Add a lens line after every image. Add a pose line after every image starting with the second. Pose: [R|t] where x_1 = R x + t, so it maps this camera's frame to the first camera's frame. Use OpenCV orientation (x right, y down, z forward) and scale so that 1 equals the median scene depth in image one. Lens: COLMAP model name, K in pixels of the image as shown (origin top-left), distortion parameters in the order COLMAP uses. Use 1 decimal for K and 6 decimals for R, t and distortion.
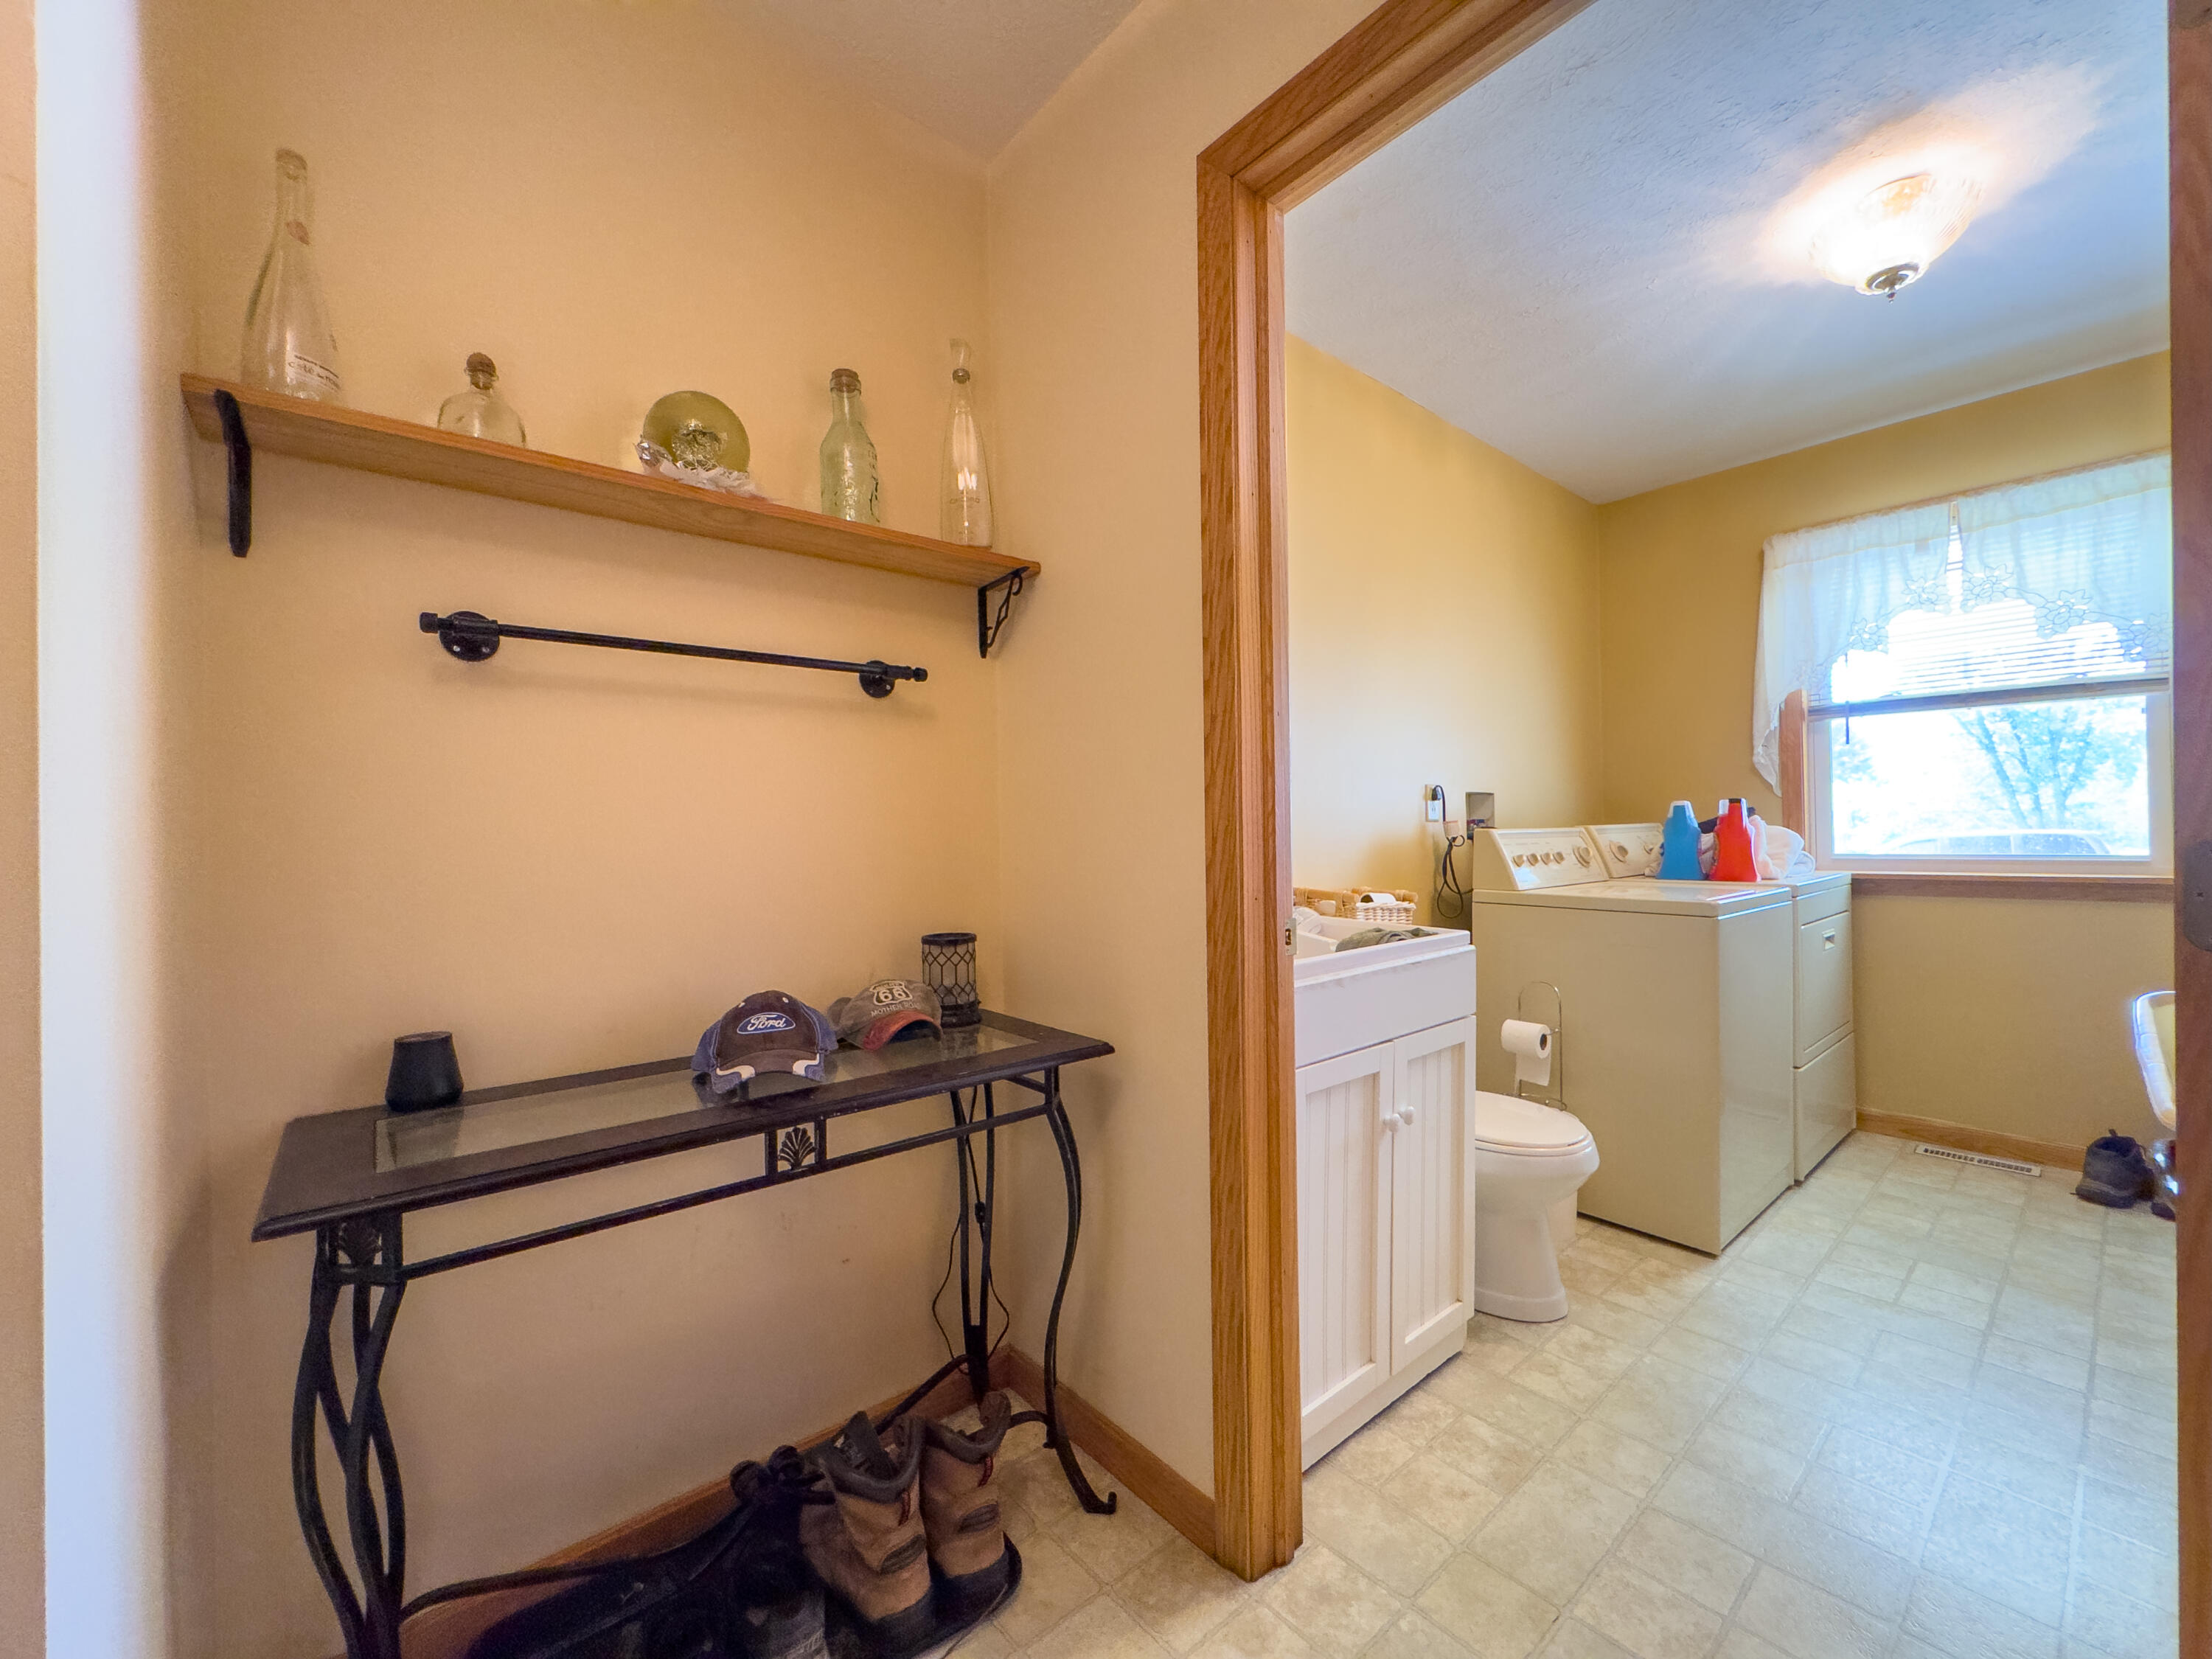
lens RADIAL K [[887.6, 0, 1106.1], [0, 887.6, 830.6], [0, 0, 1]] dist [-0.003770, 0.000584]
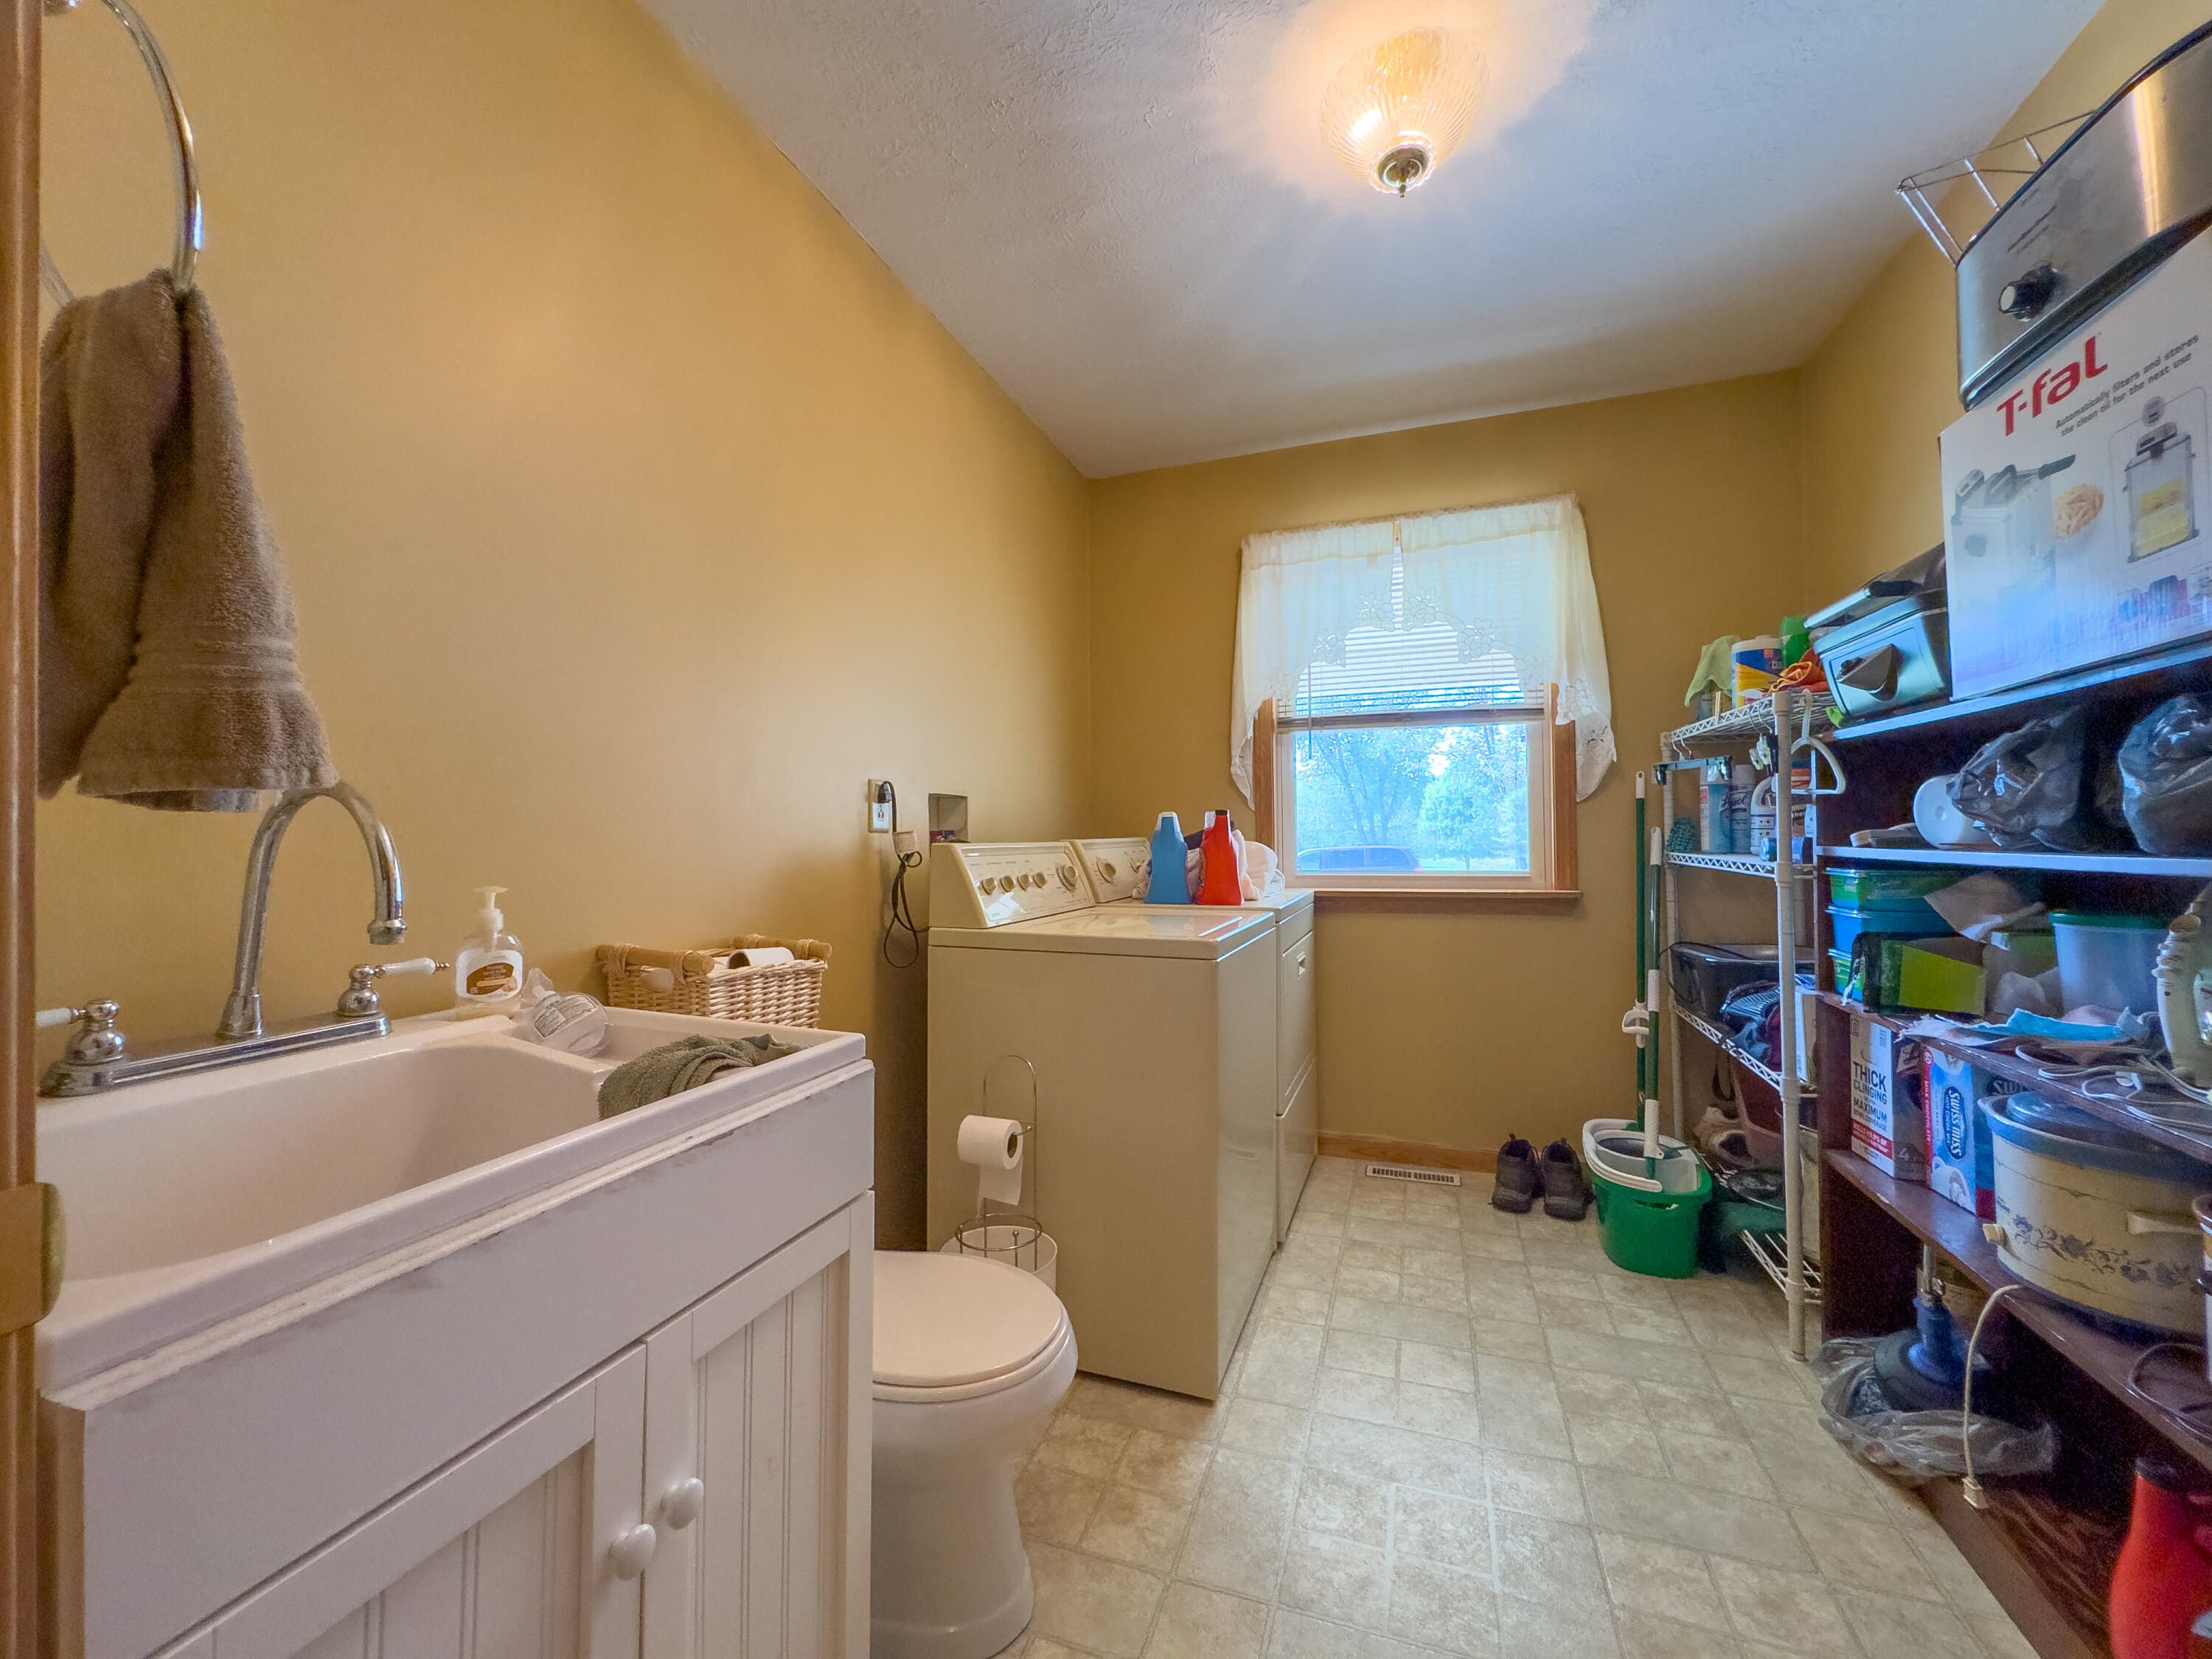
lens RADIAL K [[887.6, 0, 1106.1], [0, 887.6, 830.6], [0, 0, 1]] dist [-0.003770, 0.000584]
pose [[0.865491, 0.012954, 0.500756, 0.172759], [-0.006323, 0.999868, -0.014937, -0.001977], [-0.500884, 0.009762, 0.865459, 0.300183]]
